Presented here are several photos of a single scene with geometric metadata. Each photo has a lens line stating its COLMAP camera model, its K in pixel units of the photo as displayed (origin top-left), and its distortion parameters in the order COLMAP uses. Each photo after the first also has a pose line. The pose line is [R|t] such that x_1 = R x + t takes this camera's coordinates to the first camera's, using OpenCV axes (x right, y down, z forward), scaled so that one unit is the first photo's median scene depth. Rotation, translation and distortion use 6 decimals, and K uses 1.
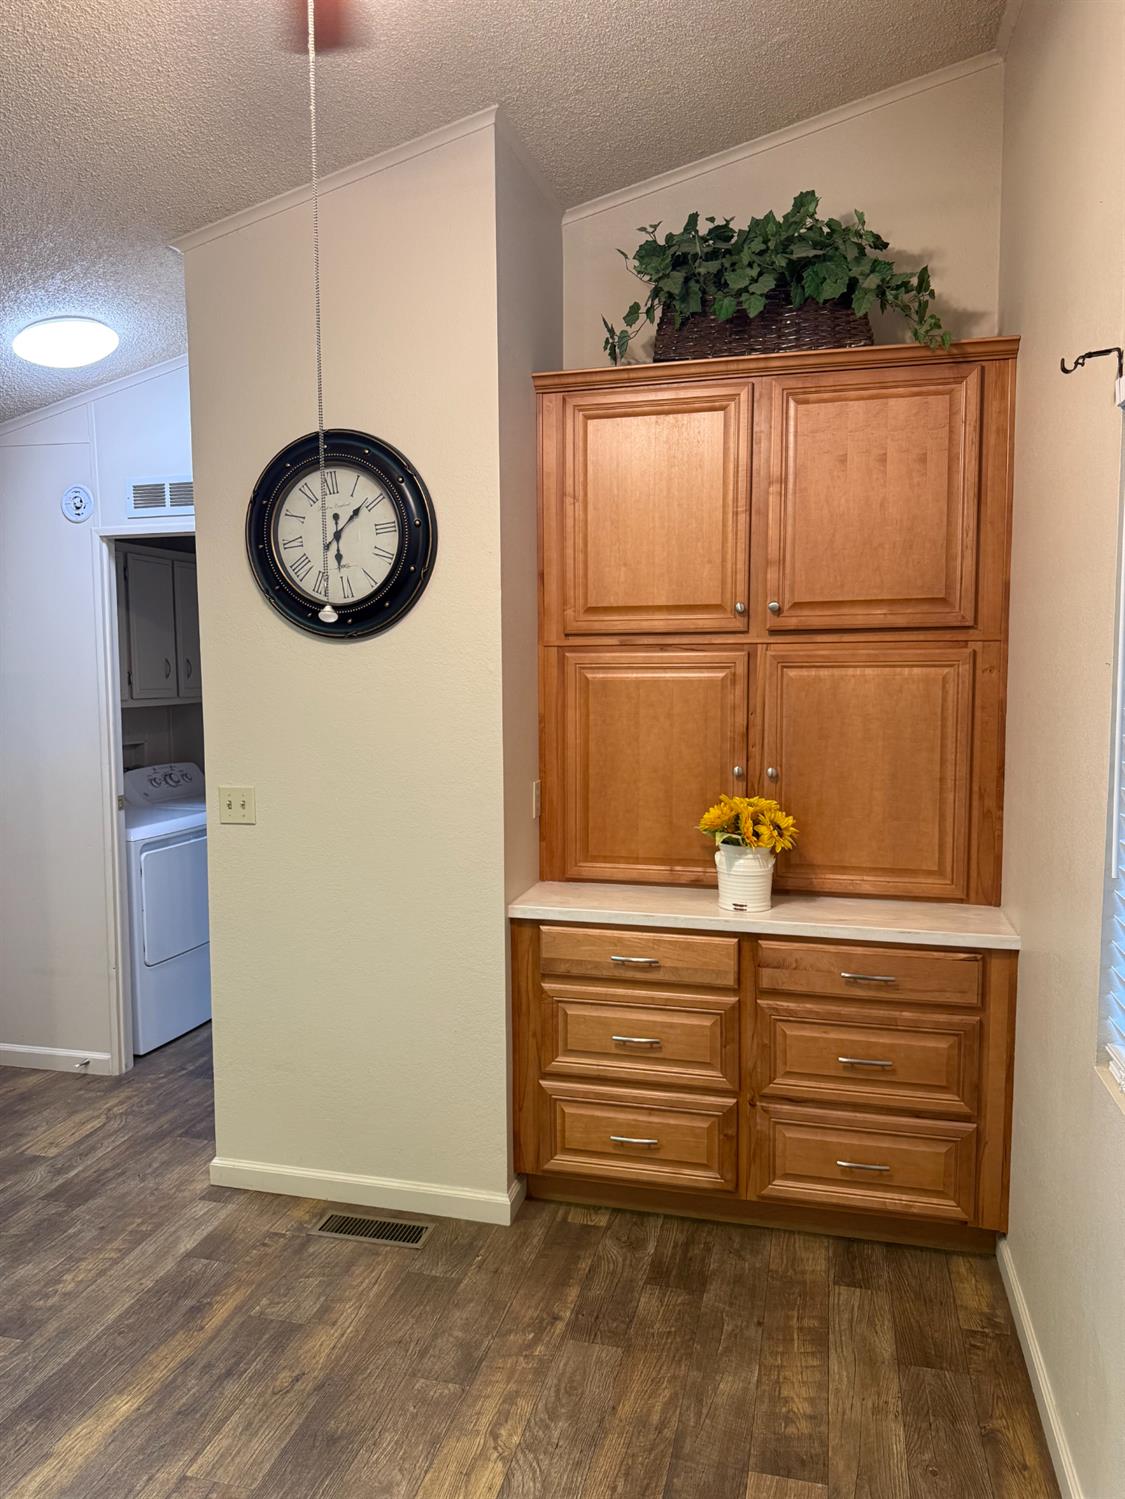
lens RADIAL K [[1057.0, 0, 559.7], [0, 1057.0, 755.1], [0, 0, 1]] dist [0.061535, -0.071676]
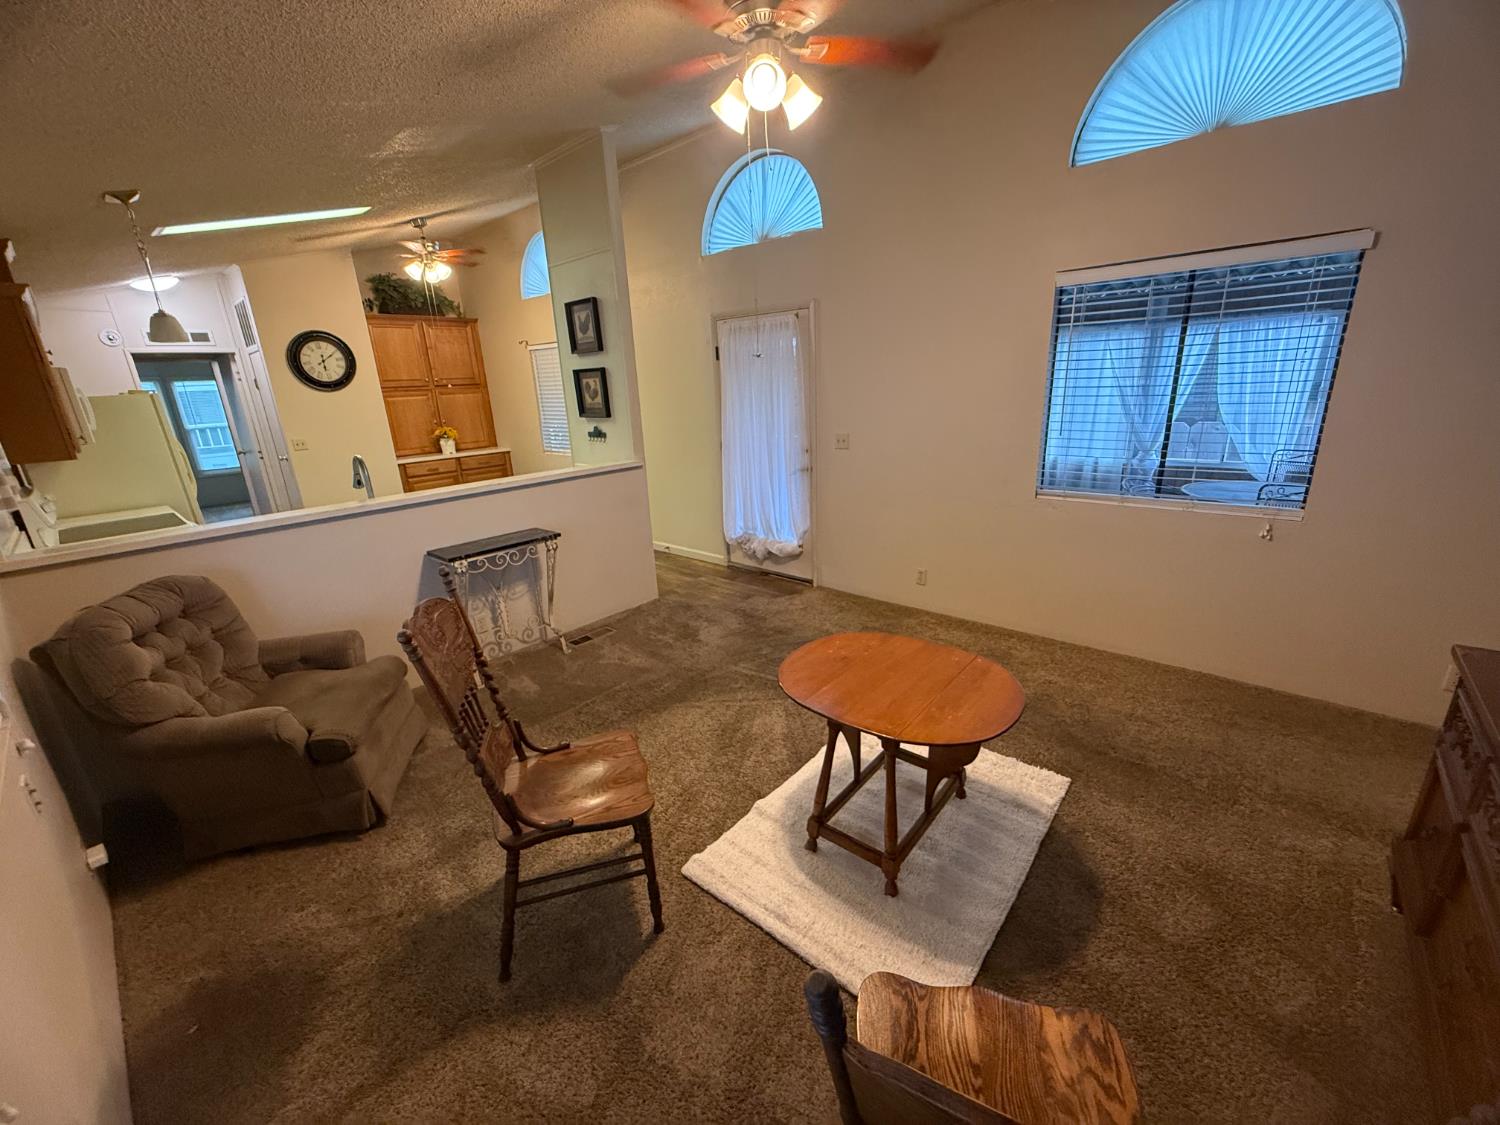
lens RADIAL K [[597.5, 0, 749.1], [0, 597.5, 564.2], [0, 0, 1]] dist [0.000547, -0.000243]
pose [[0.463304, -0.277603, 0.841597, -1.418488], [0.113677, 0.960441, 0.254224, 0.097761], [-0.878878, -0.022112, 0.476533, -1.211779]]
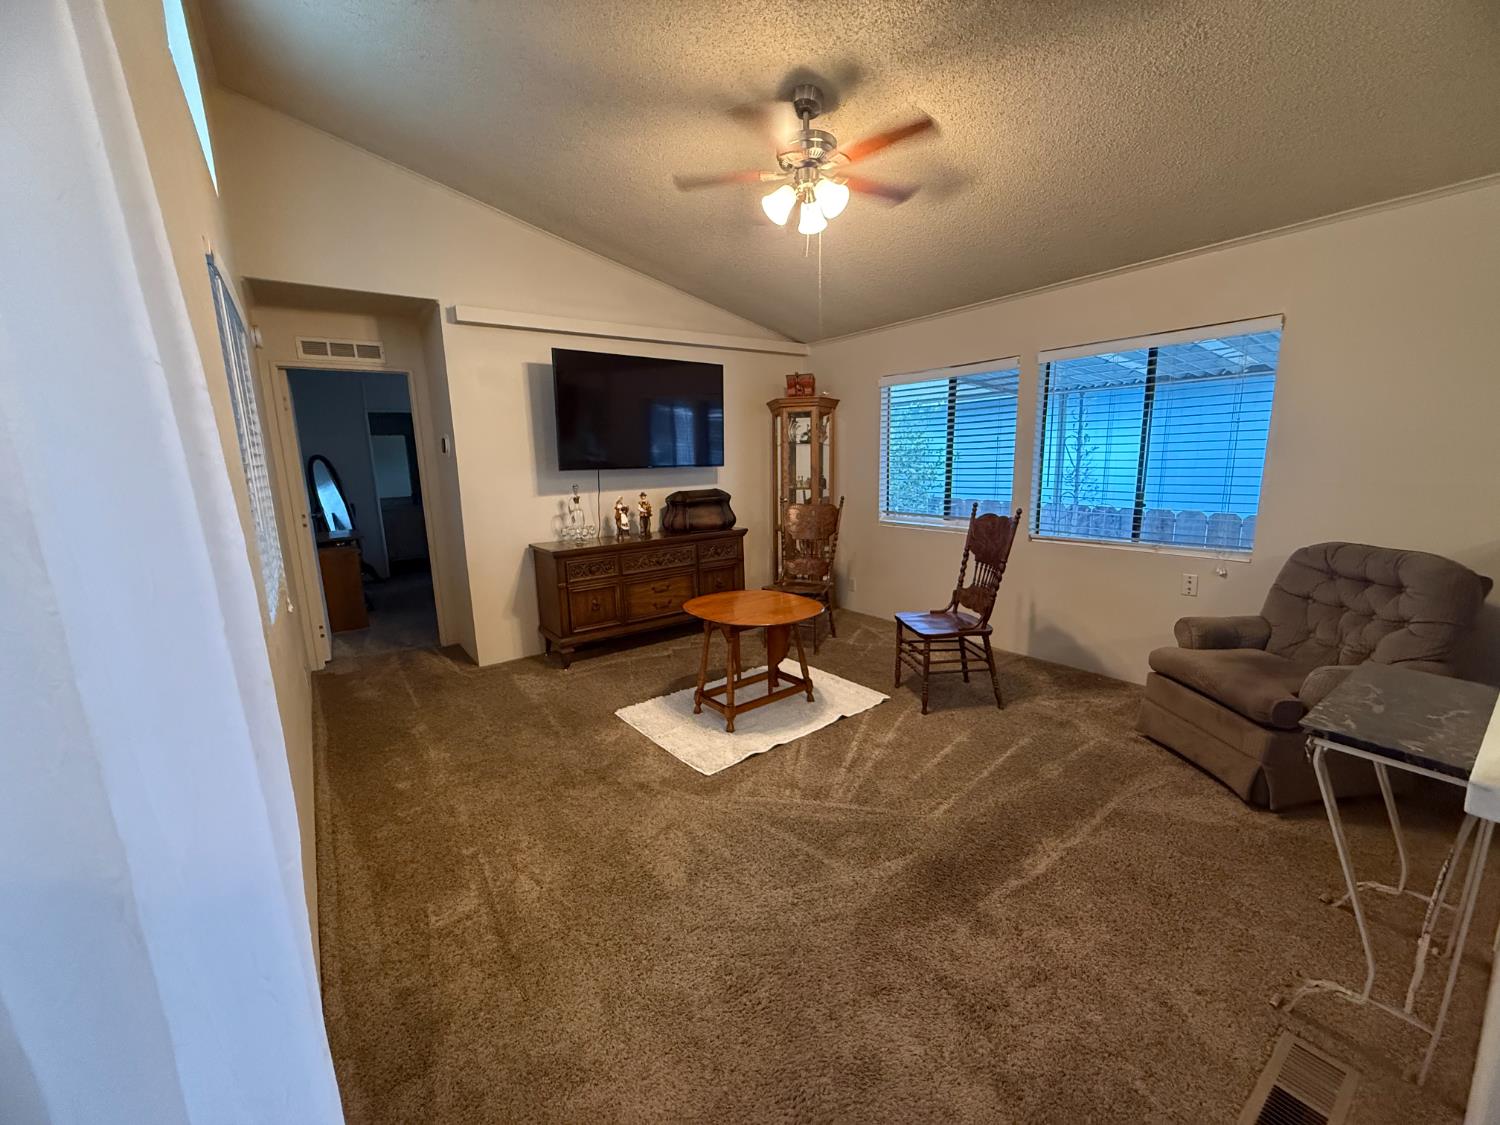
lens RADIAL K [[597.5, 0, 748.0], [0, 597.5, 567.4], [0, 0, 1]] dist [0.000547, -0.000243]
pose [[-0.636650, 0.162726, -0.753788, 0.012397], [-0.031671, 0.971140, 0.236397, 0.088662], [0.770502, 0.174376, -0.613123, -0.378450]]
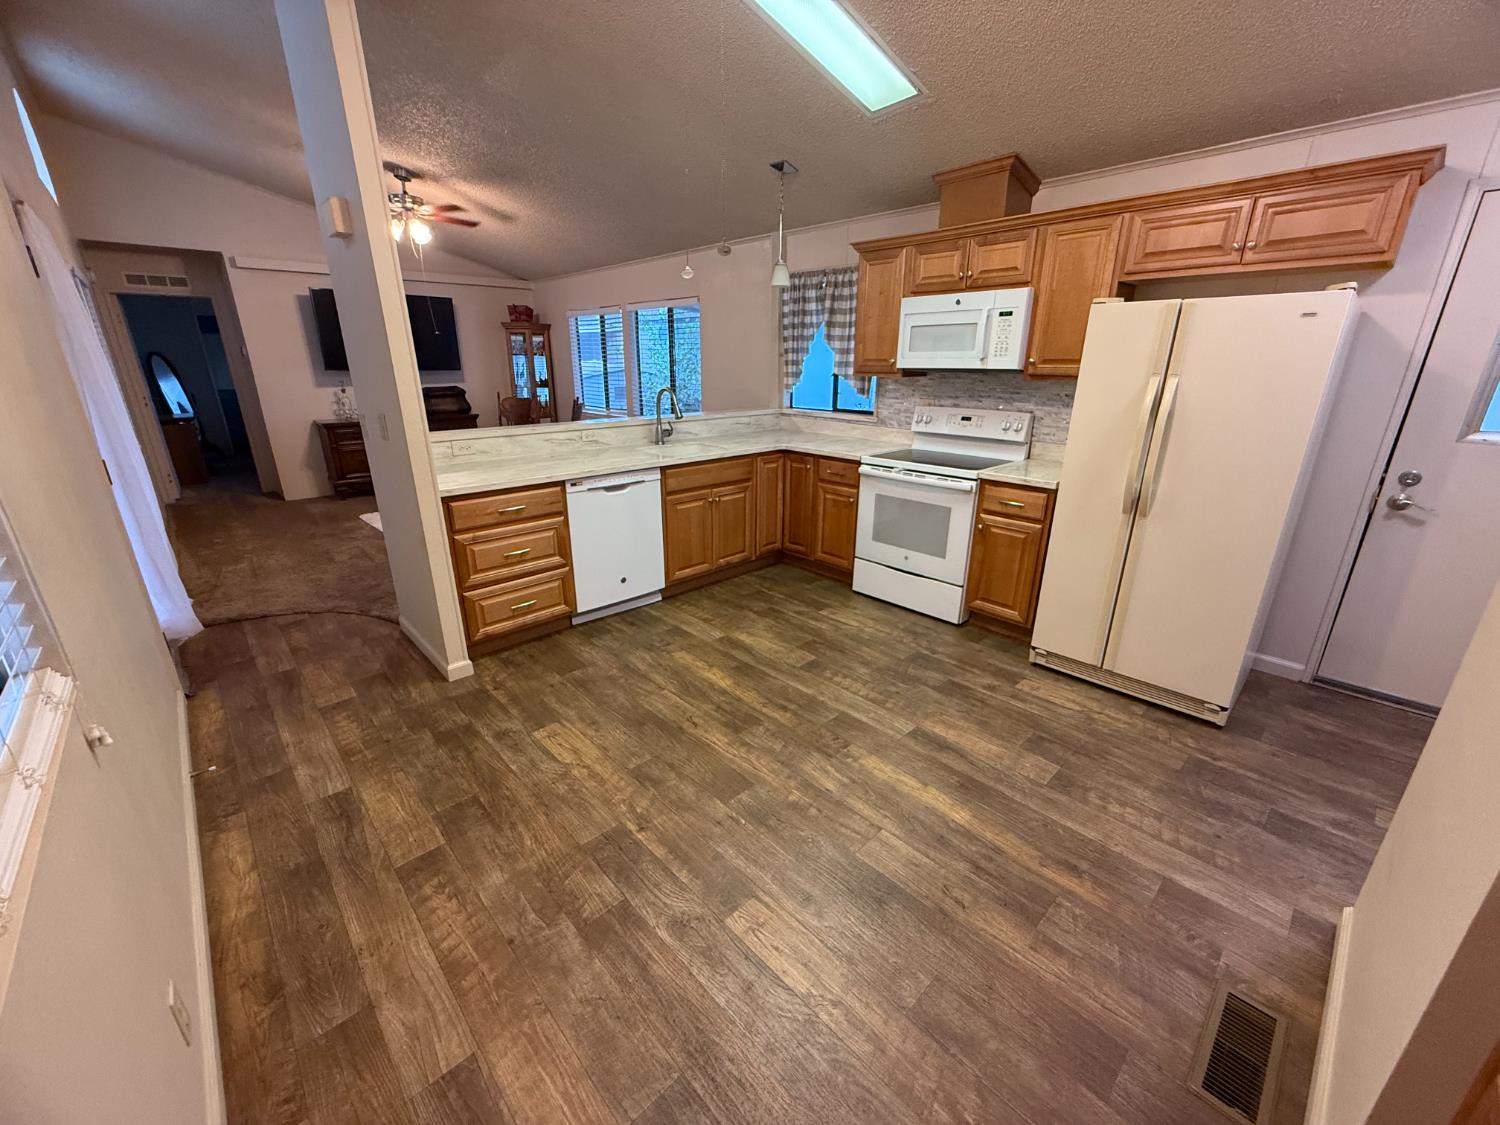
lens RADIAL K [[597.5, 0, 746.4], [0, 597.5, 565.0], [0, 0, 1]] dist [0.000547, -0.000243]
pose [[-0.539191, 0.281566, -0.793721, 0.280137], [-0.065501, 0.925581, 0.372839, -0.036289], [0.839632, 0.253021, -0.480623, 0.823088]]
